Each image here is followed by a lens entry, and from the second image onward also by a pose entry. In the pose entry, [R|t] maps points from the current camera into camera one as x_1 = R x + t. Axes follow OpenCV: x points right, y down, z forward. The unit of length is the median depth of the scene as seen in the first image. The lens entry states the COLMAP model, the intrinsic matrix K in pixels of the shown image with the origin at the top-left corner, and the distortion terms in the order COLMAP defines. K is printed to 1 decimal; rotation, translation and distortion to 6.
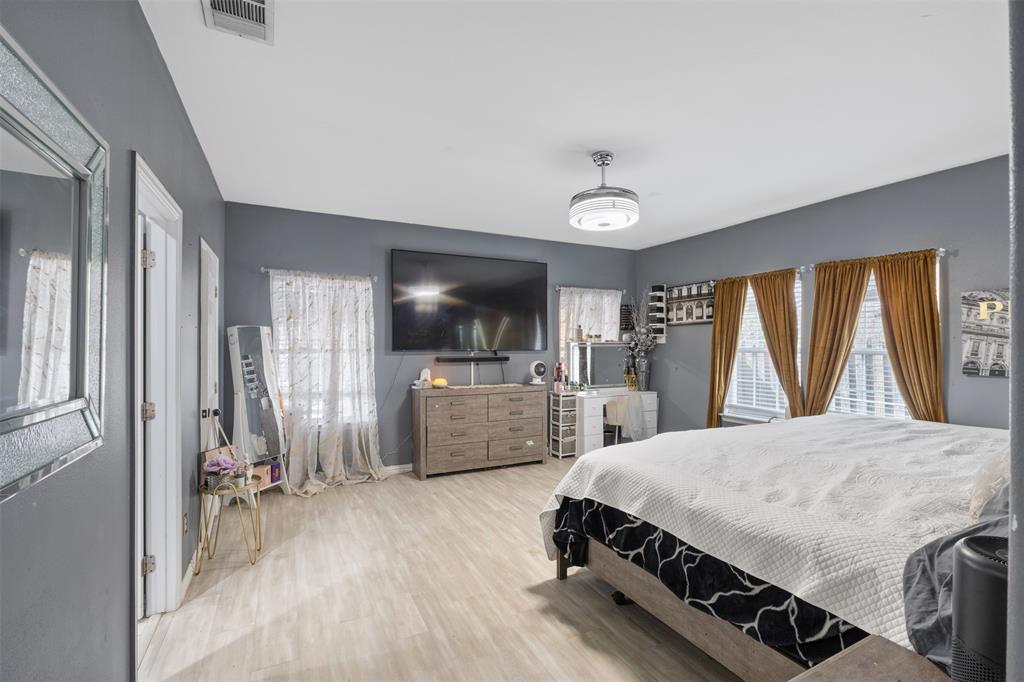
lens RADIAL K [[461.6, 0, 521.8], [0, 461.6, 341.9], [0, 0, 1]] dist [0.006378, -0.000633]
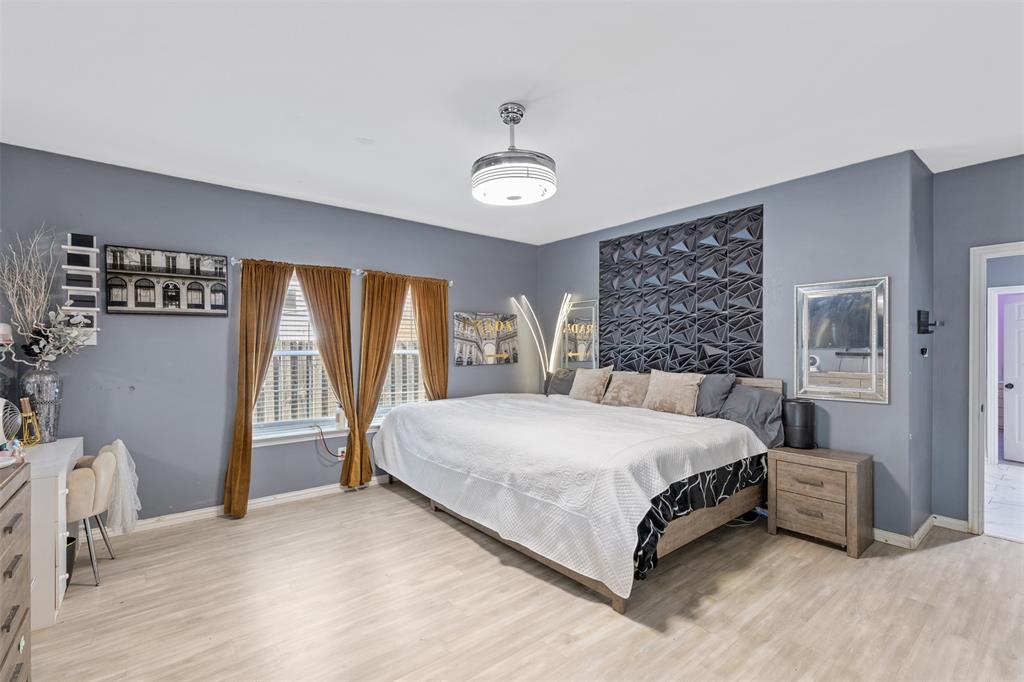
lens RADIAL K [[461.6, 0, 521.3], [0, 461.6, 345.6], [0, 0, 1]] dist [0.006378, -0.000633]
pose [[-0.216263, 0.001256, 0.976334, -0.408421], [-0.003075, 0.999993, -0.001968, 0.004565], [-0.976330, -0.003428, -0.216257, 0.768306]]
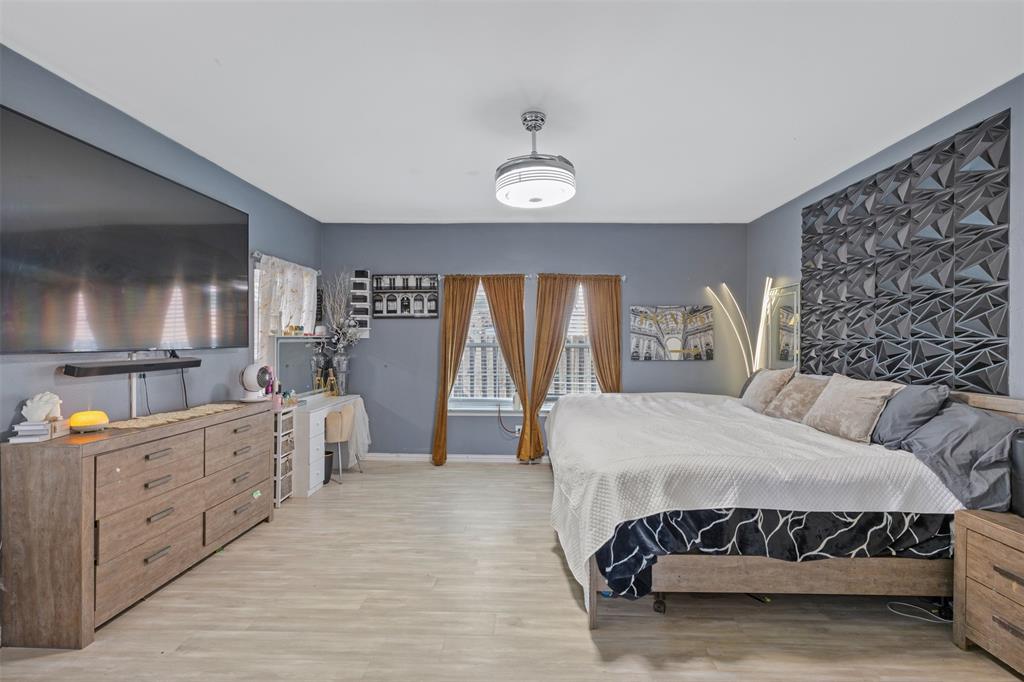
lens RADIAL K [[461.6, 0, 520.2], [0, 461.6, 338.1], [0, 0, 1]] dist [0.006378, -0.000633]
pose [[0.480792, 0.006133, 0.876813, -0.387461], [-0.008725, 0.999959, -0.002210, 0.002882], [-0.876792, -0.006587, 0.480826, 0.403995]]
